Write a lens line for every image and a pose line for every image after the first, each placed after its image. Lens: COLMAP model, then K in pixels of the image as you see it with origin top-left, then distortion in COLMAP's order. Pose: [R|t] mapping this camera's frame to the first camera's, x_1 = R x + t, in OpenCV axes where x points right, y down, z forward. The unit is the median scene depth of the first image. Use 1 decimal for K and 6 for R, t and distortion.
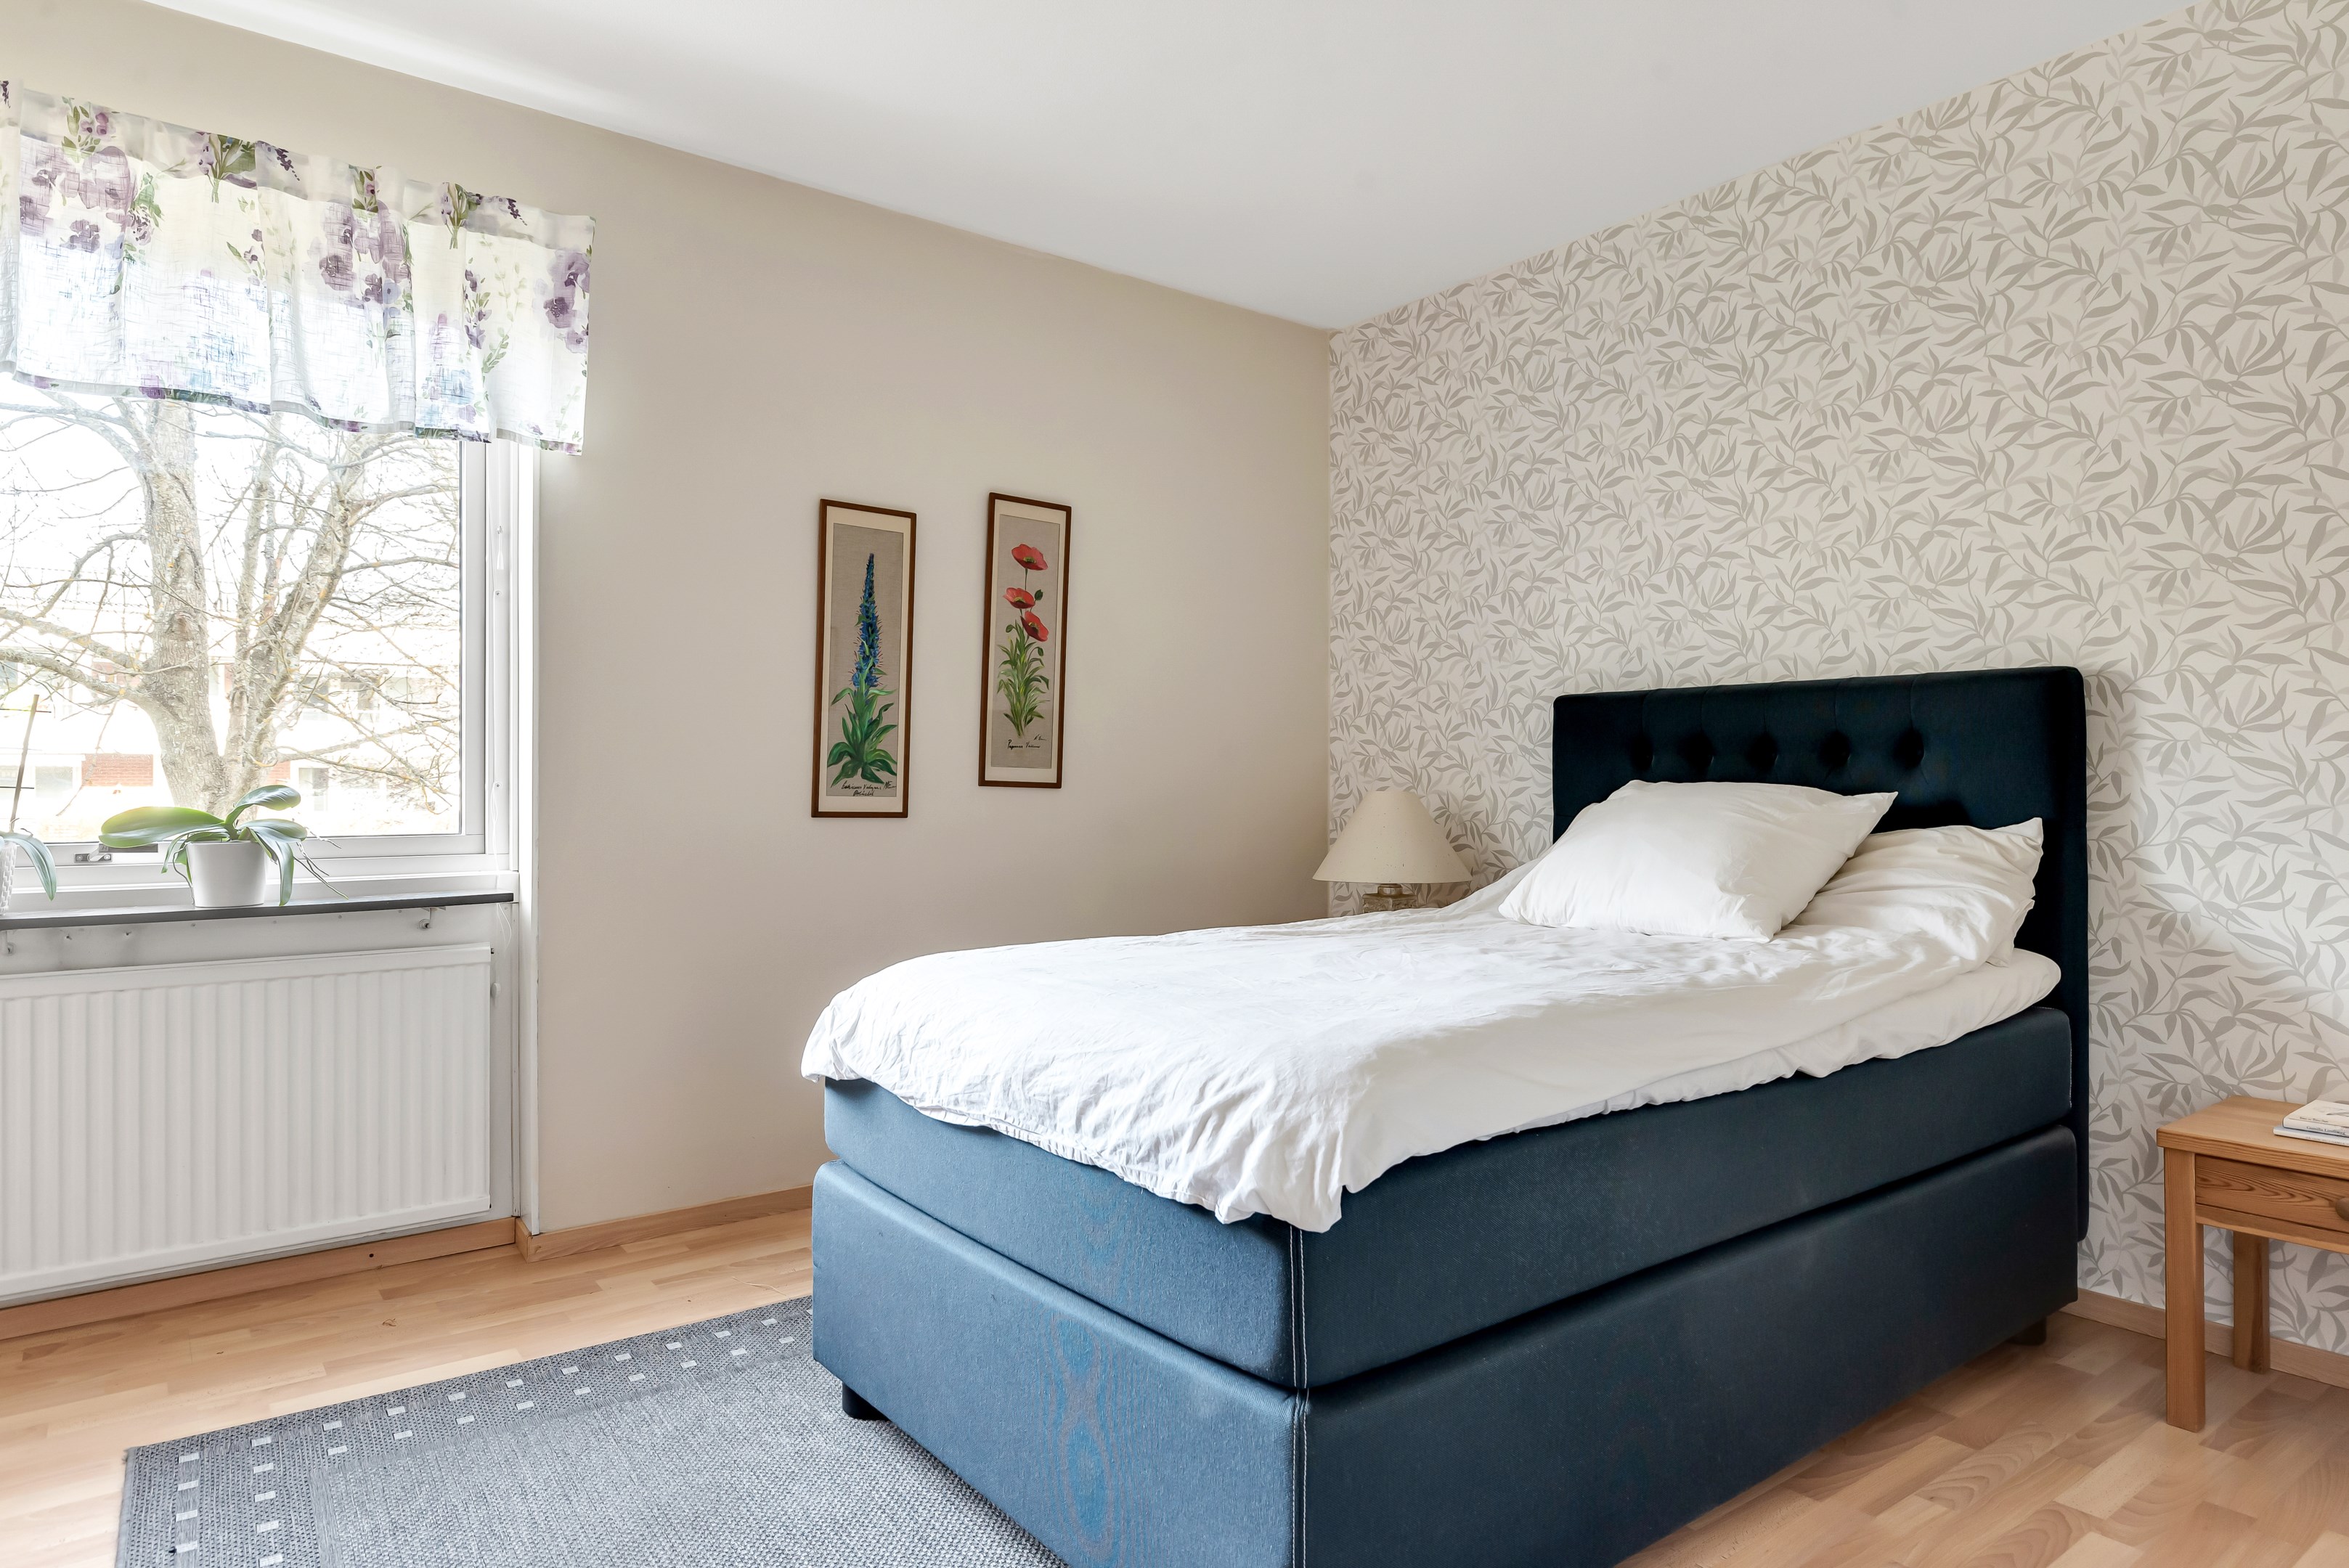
lens RADIAL K [[1373.7, 0, 1158.4], [0, 1373.7, 790.8], [0, 0, 1]] dist [-0.000453, 0.000375]
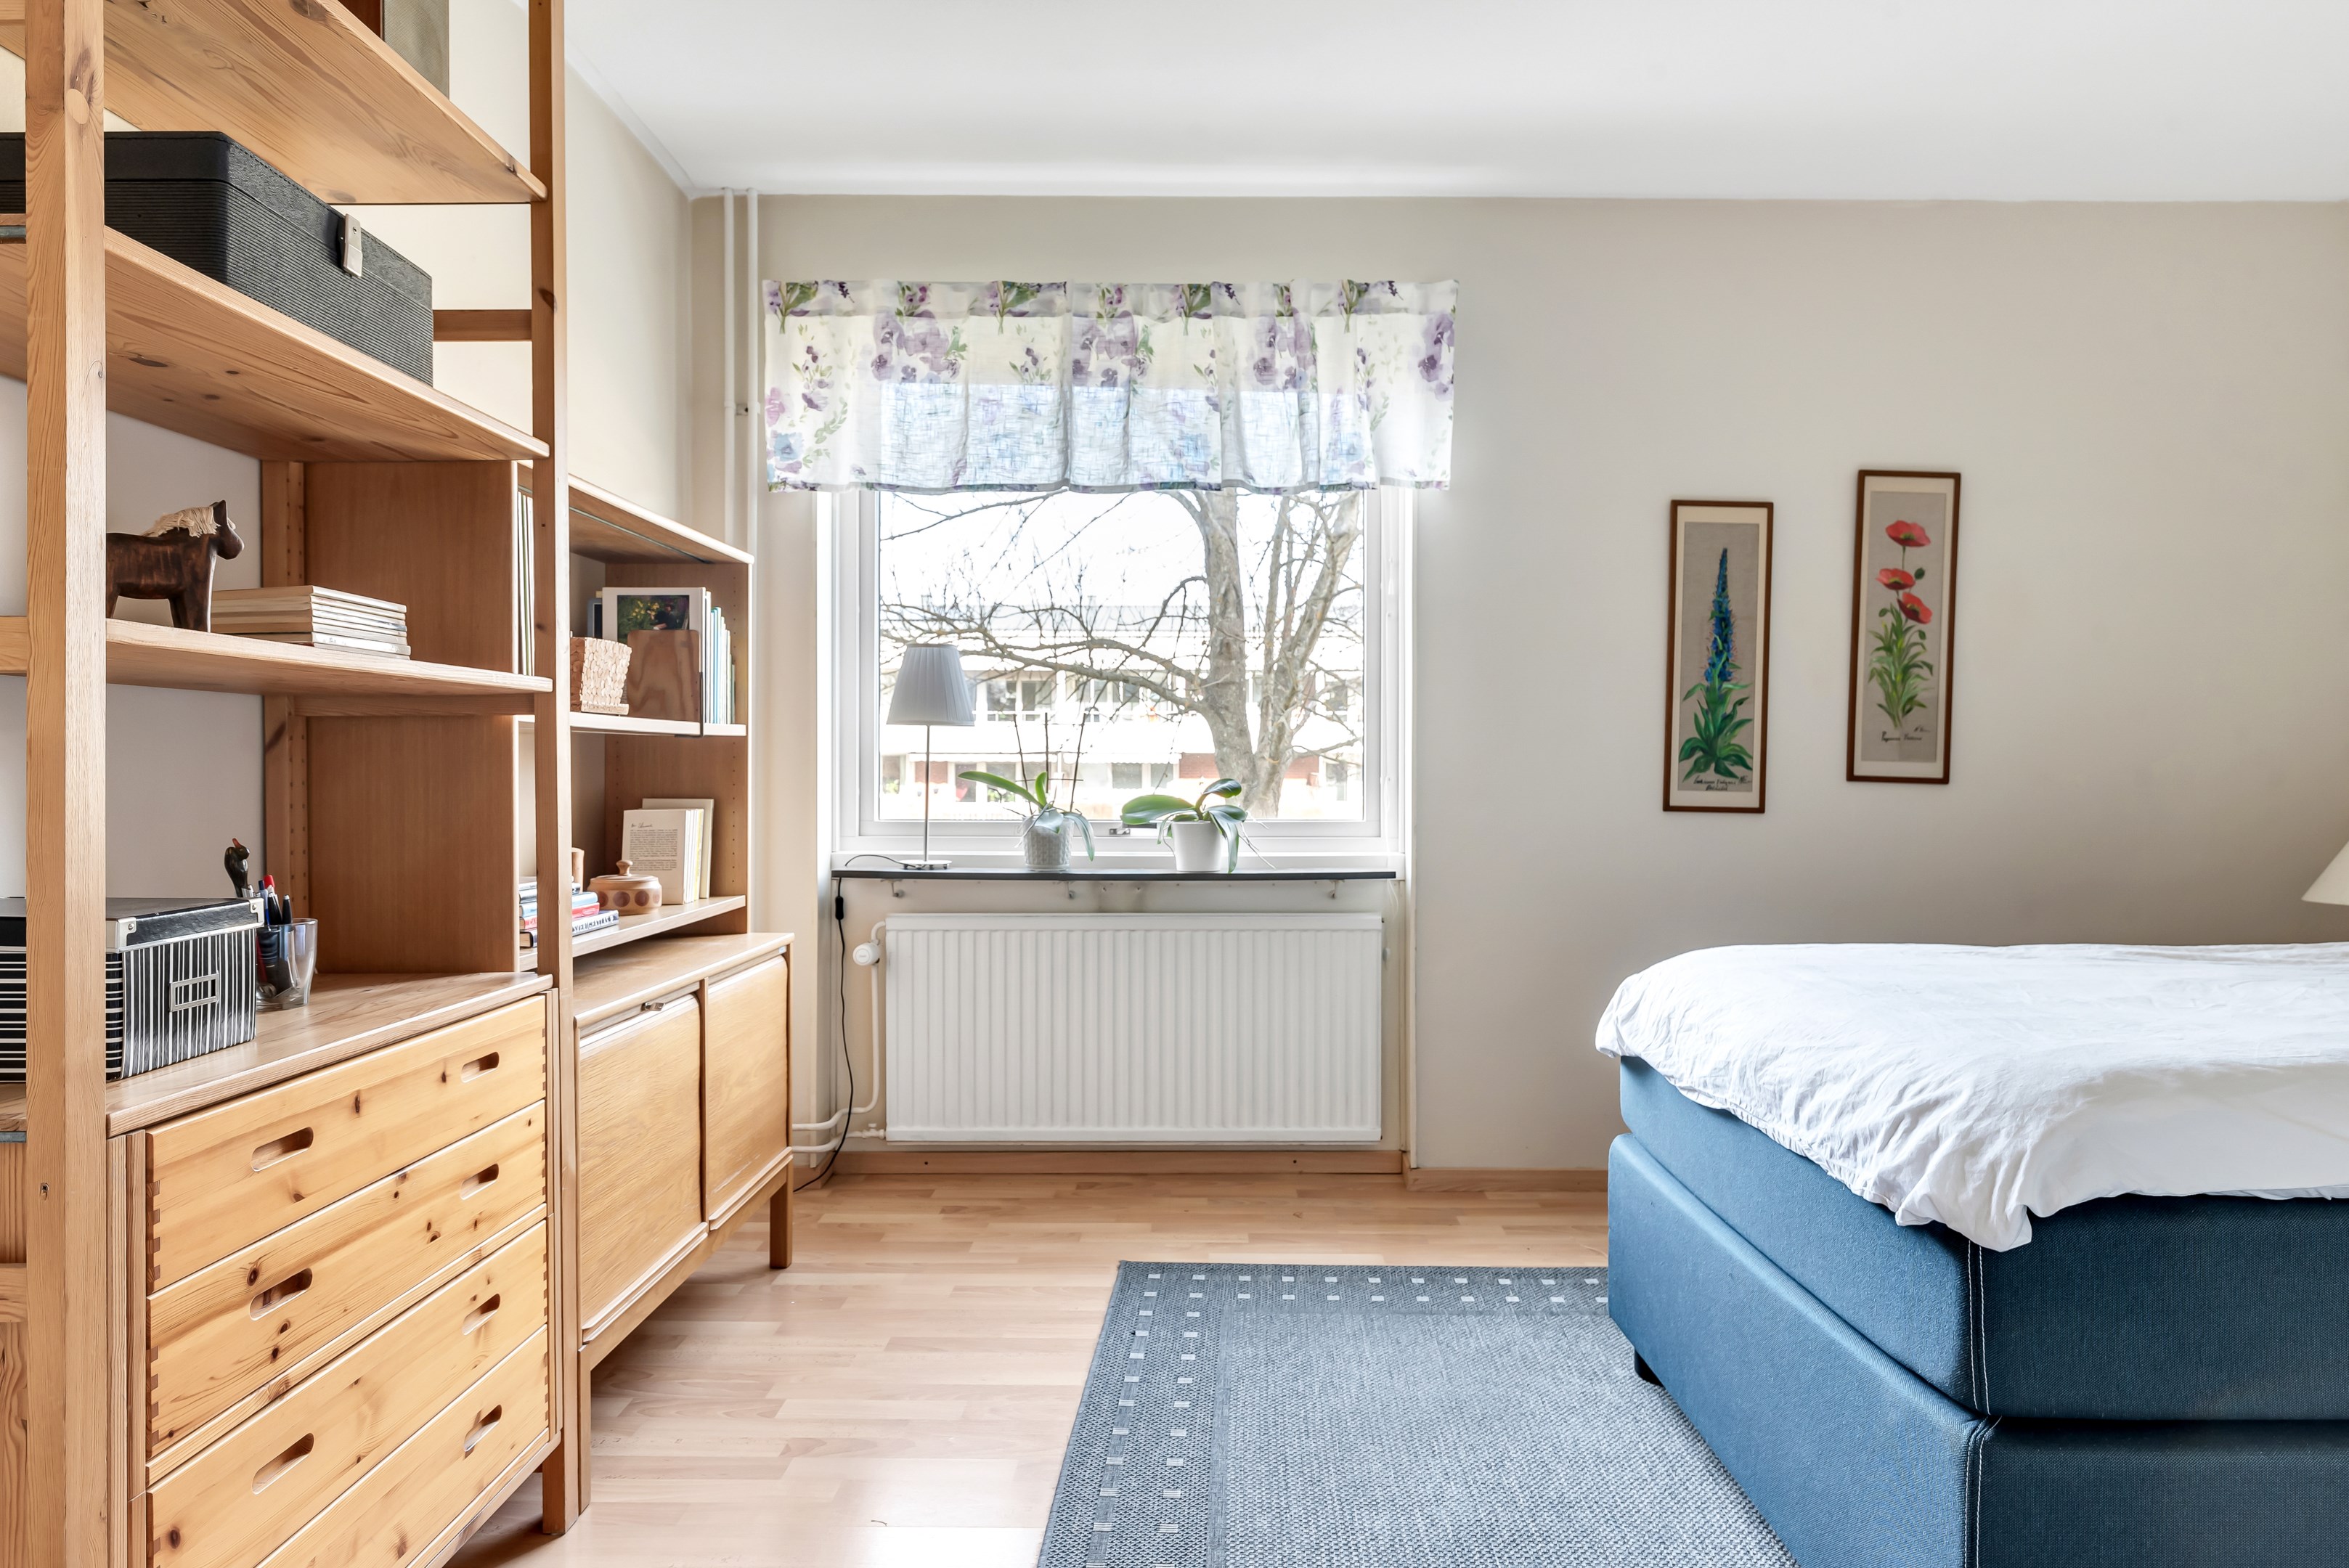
lens RADIAL K [[1373.7, 0, 1156.0], [0, 1373.7, 786.2], [0, 0, 1]] dist [-0.000453, 0.000375]
pose [[0.783488, 0.005983, -0.621379, 0.104495], [-0.005390, 0.999981, 0.002832, -0.000269], [0.621384, 0.001130, 0.783505, -0.045943]]
